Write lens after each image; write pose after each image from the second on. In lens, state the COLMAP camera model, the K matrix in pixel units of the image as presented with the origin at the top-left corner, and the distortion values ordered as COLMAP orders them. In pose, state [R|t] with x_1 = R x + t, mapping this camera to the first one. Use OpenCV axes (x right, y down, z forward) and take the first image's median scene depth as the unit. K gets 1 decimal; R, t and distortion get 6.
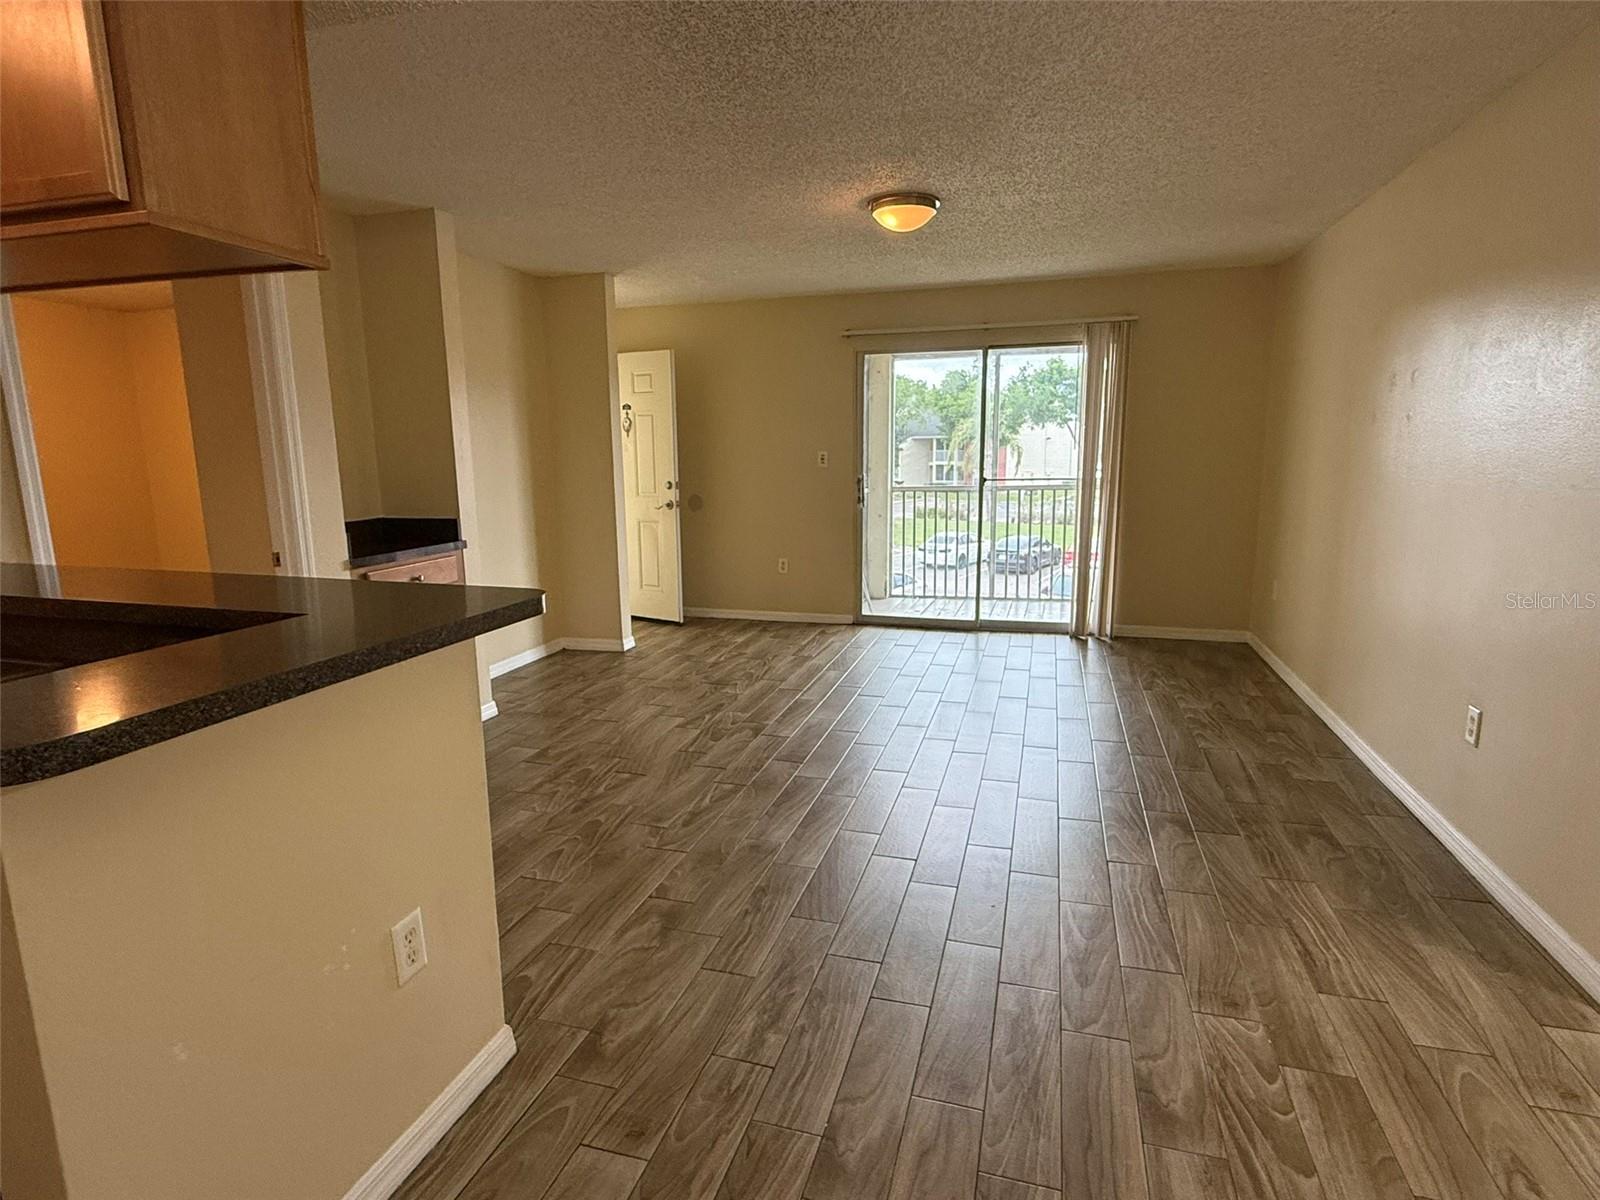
lens RADIAL K [[849.9, 0, 792.9], [0, 849.9, 606.4], [0, 0, 1]] dist [0.001149, -0.000875]
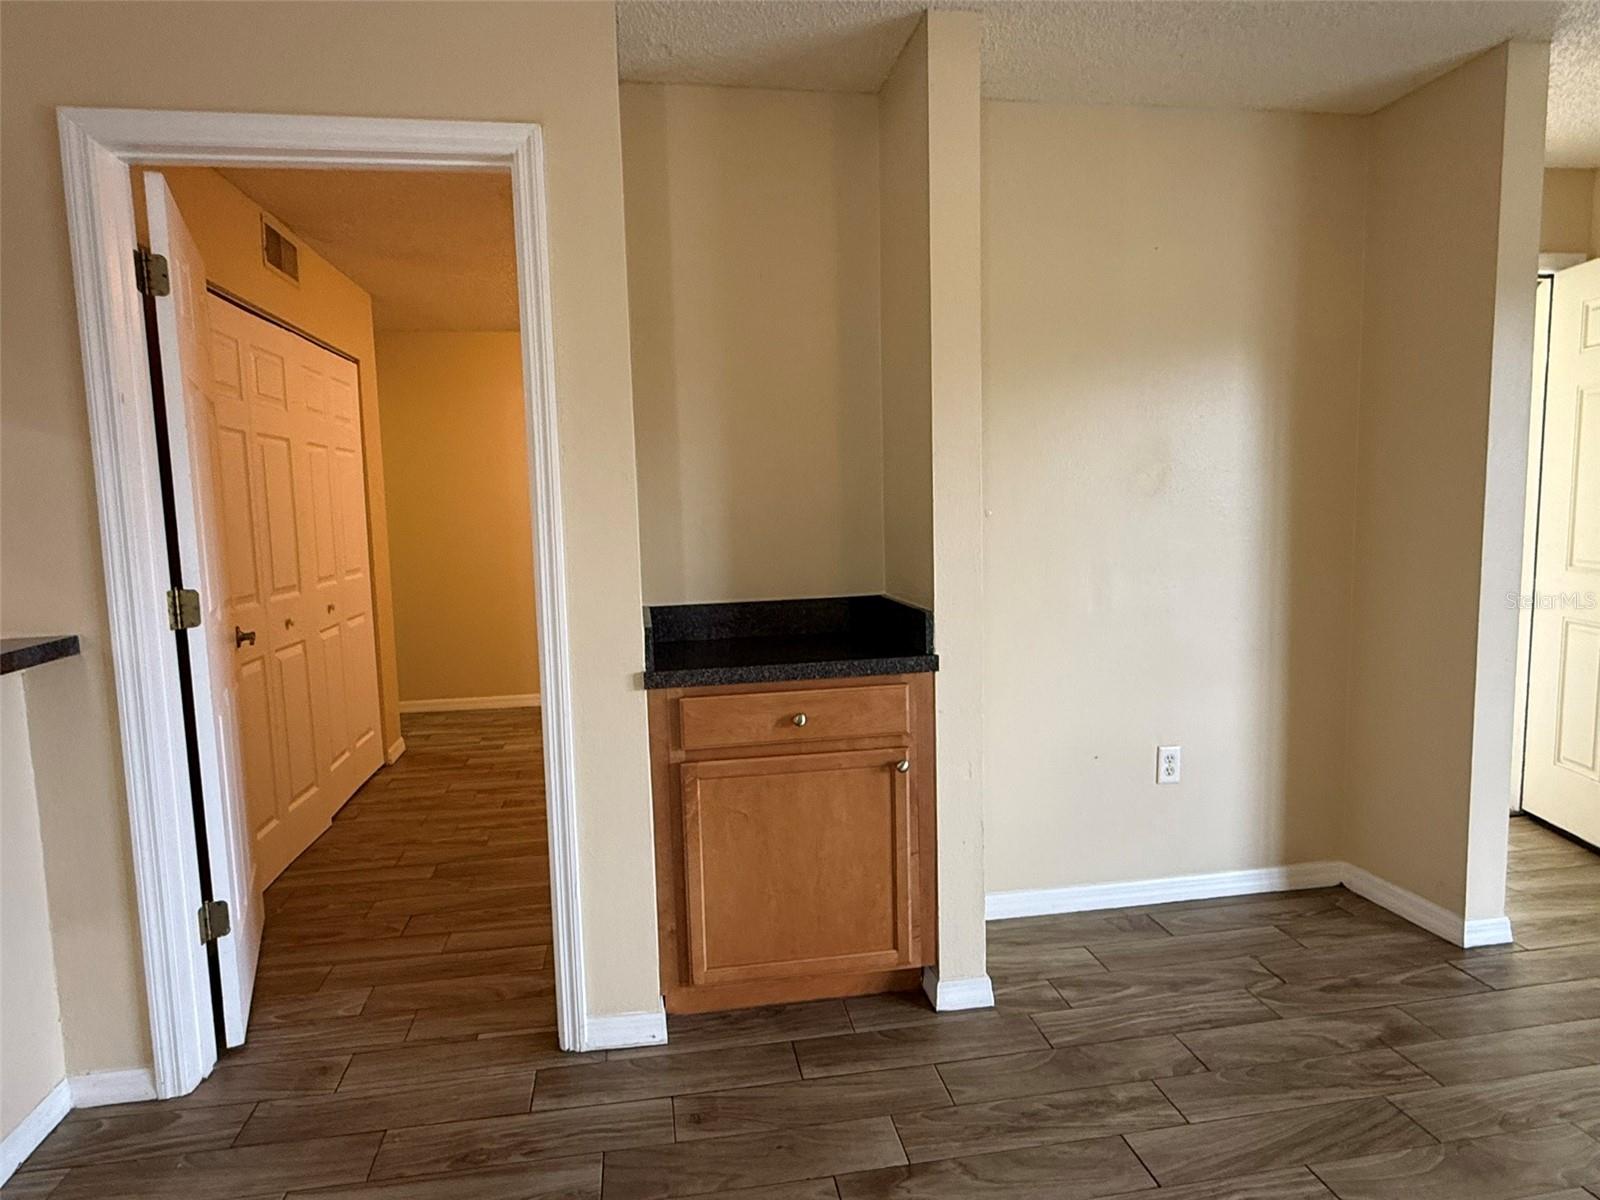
lens RADIAL K [[935.6, 0, 779.7], [0, 935.6, 601.8], [0, 0, 1]] dist [0.000170, -0.000529]
pose [[0.432961, 0.096014, -0.896284, 0.083521], [-0.143175, 0.989013, 0.036785, -0.136831], [0.889969, 0.112400, 0.441951, 0.781829]]
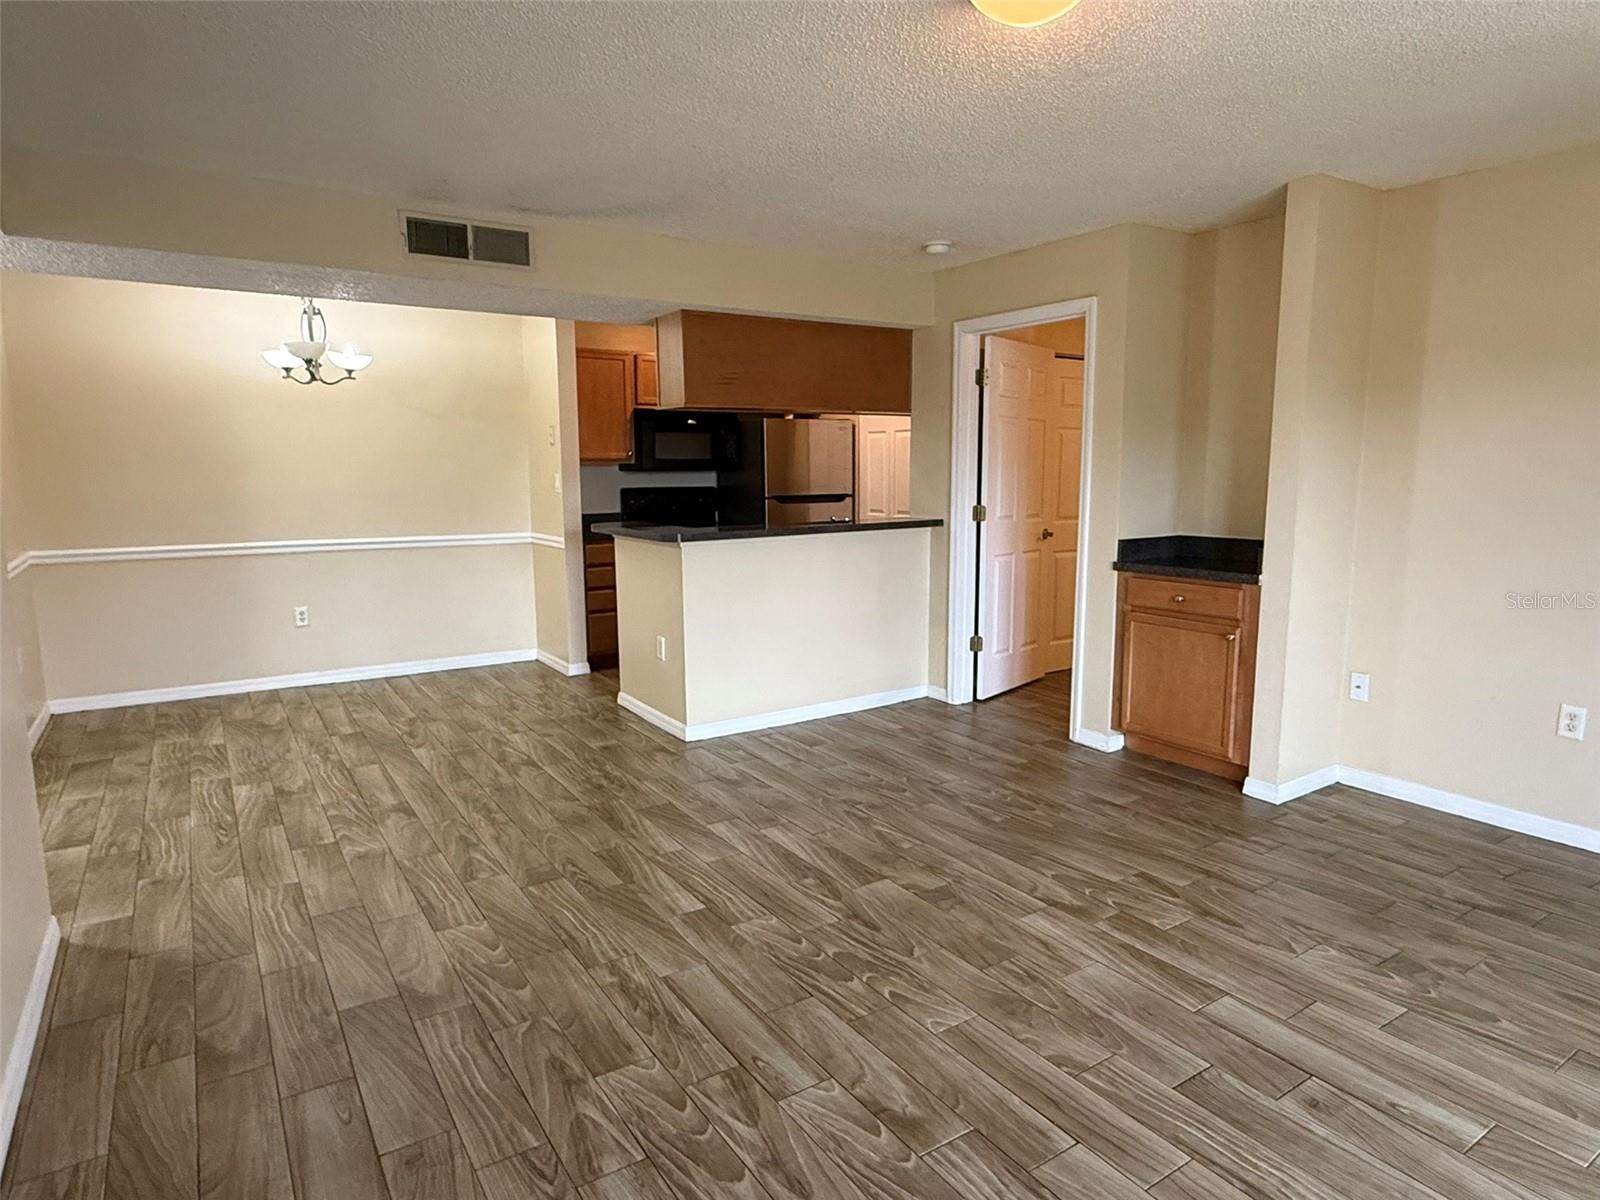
lens RADIAL K [[935.6, 0, 803.0], [0, 935.6, 606.3], [0, 0, 1]] dist [0.000170, -0.000529]
pose [[-0.640121, 0.129488, -0.757283, 0.704932], [-0.128263, 0.953848, 0.271518, -0.282546], [0.757491, 0.270935, -0.593970, 1.424037]]
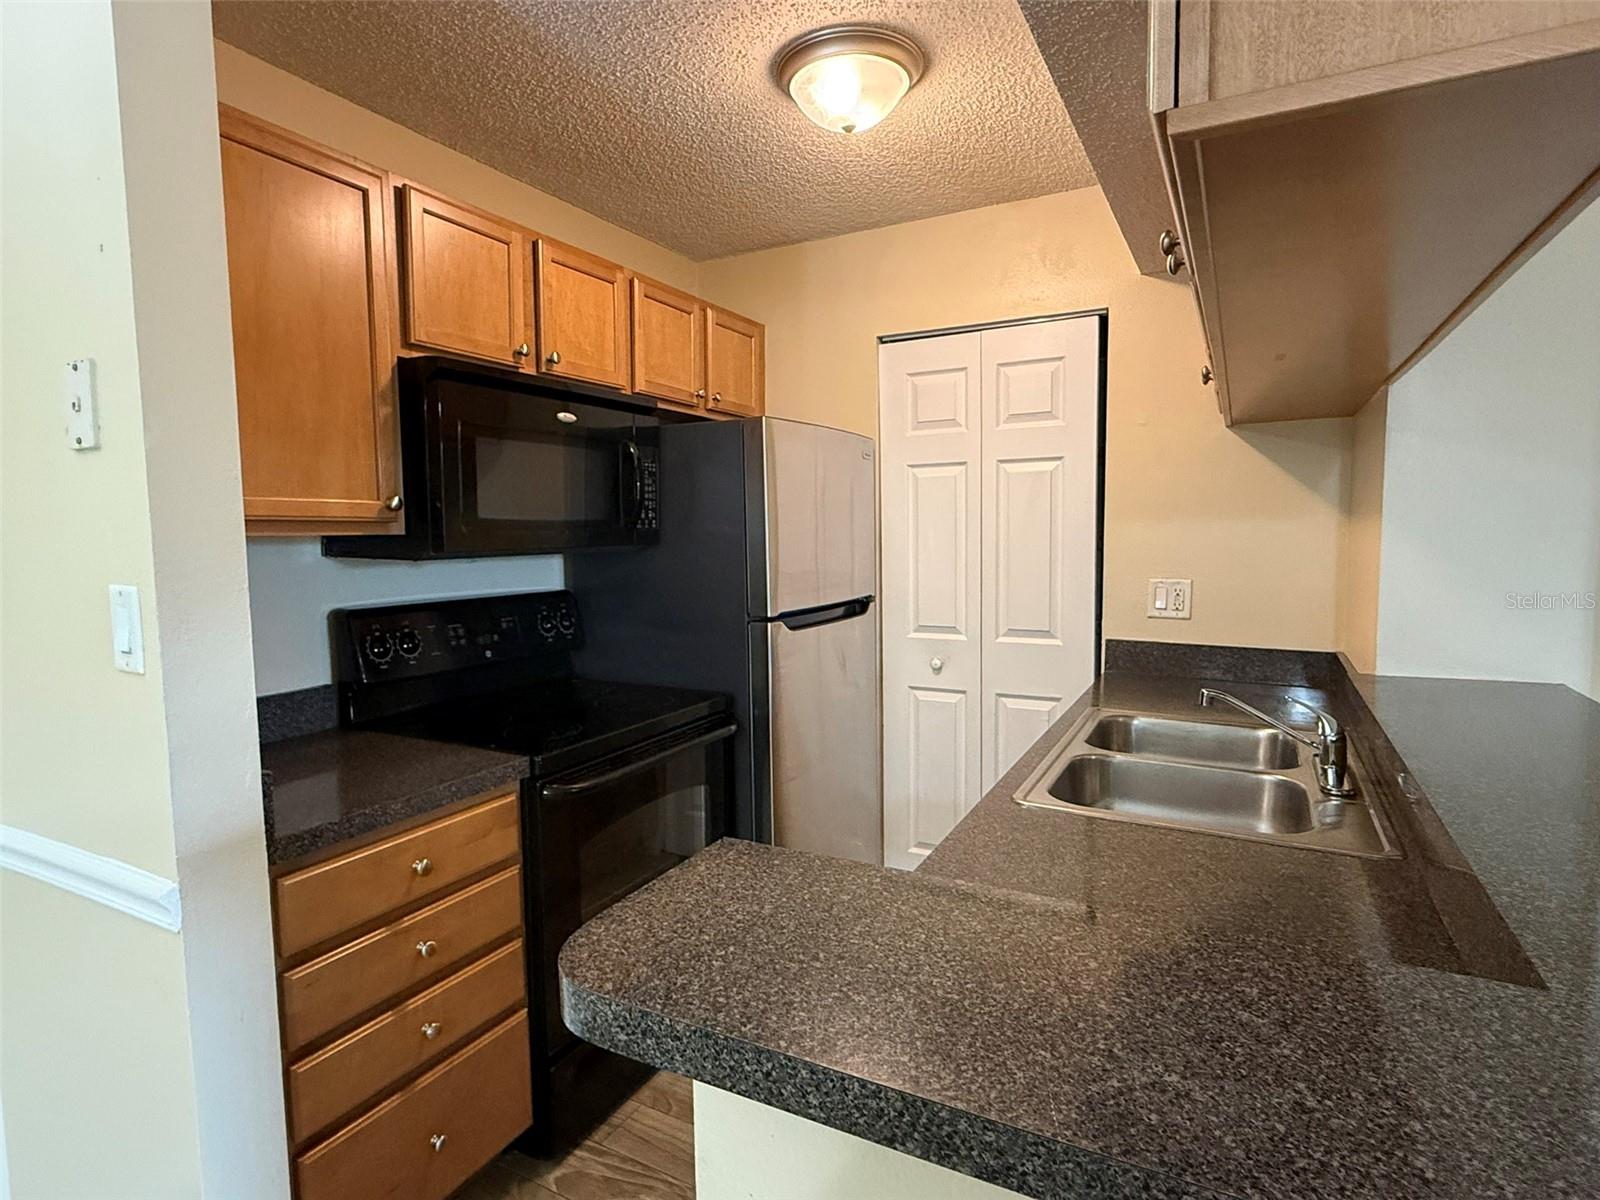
lens RADIAL K [[849.9, 0, 790.9], [0, 849.9, 606.0], [0, 0, 1]] dist [0.001149, -0.000875]
pose [[-0.200437, 0.099541, -0.974637, -0.063362], [-0.163328, 0.977508, 0.133423, -0.069534], [0.965996, 0.185929, -0.179671, 0.314240]]
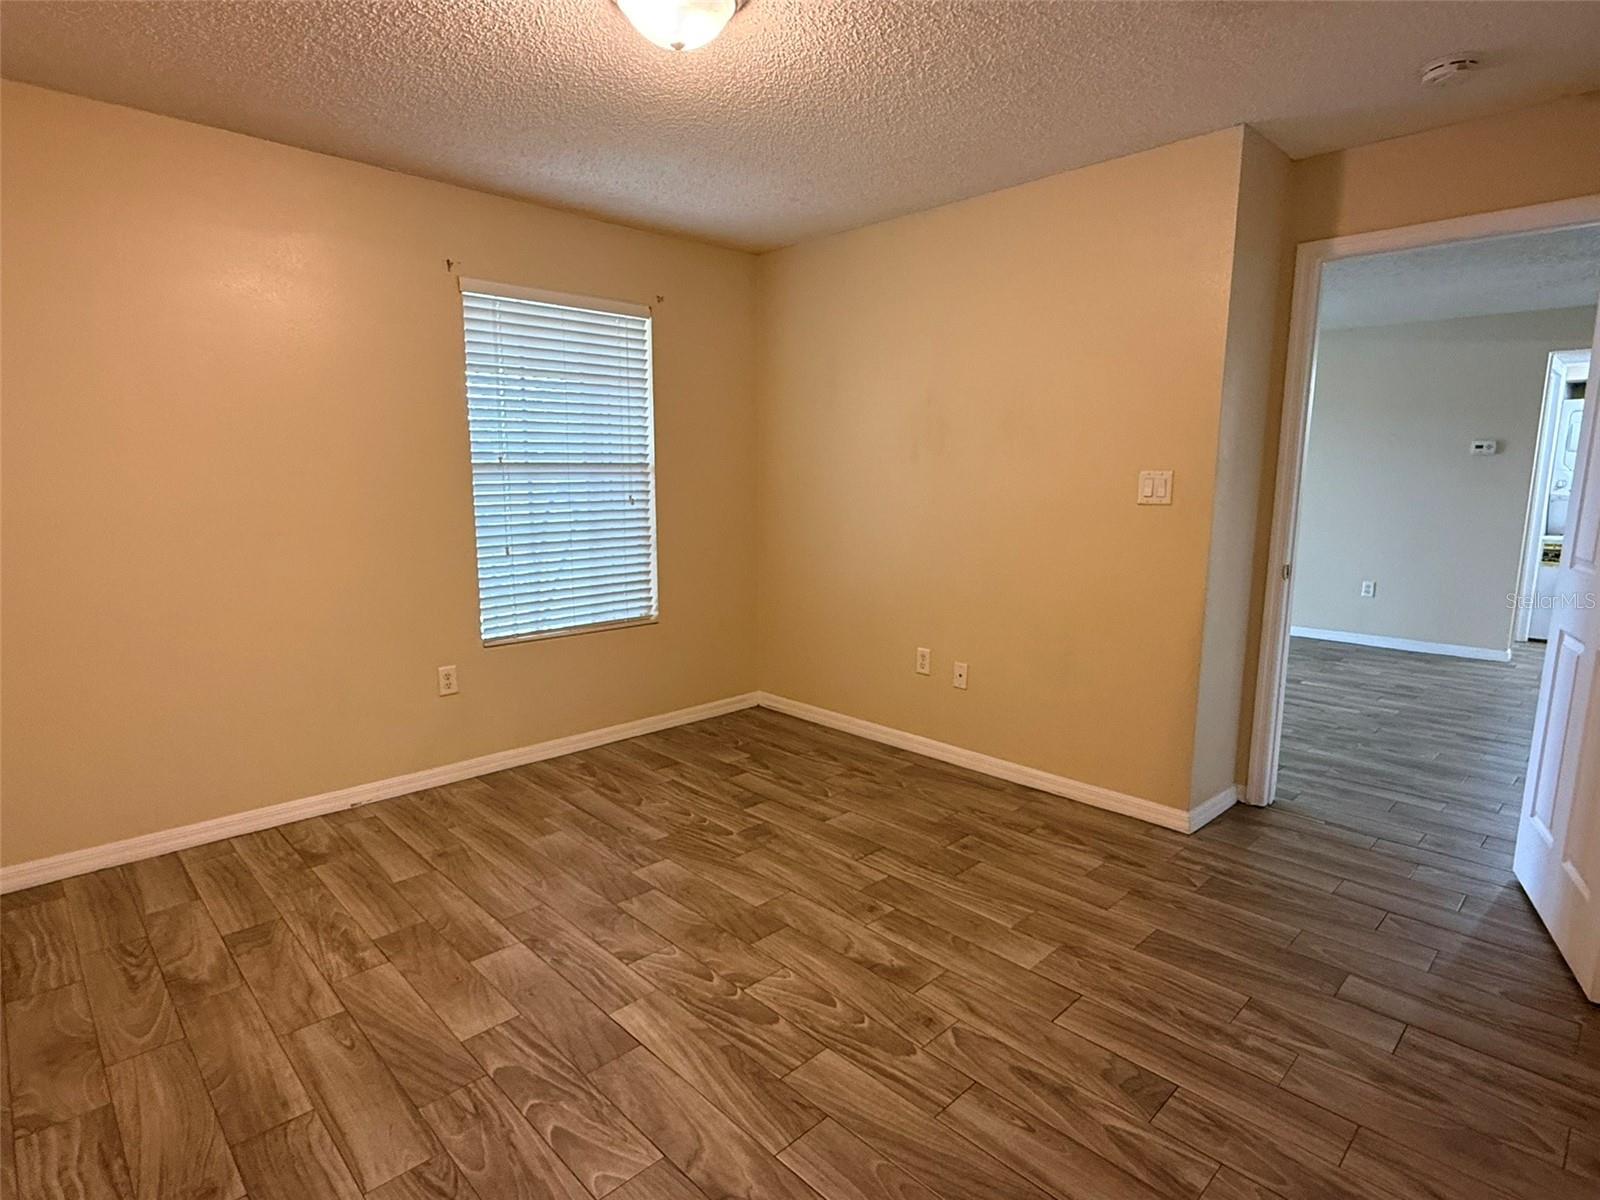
lens RADIAL K [[849.9, 0, 801.1], [0, 849.9, 608.1], [0, 0, 1]] dist [0.001149, -0.000875]
pose [[0.484697, -0.123315, 0.865946, -1.627365], [0.149178, 0.987162, 0.057077, -0.144767], [-0.861867, 0.101515, 0.496871, 0.928246]]
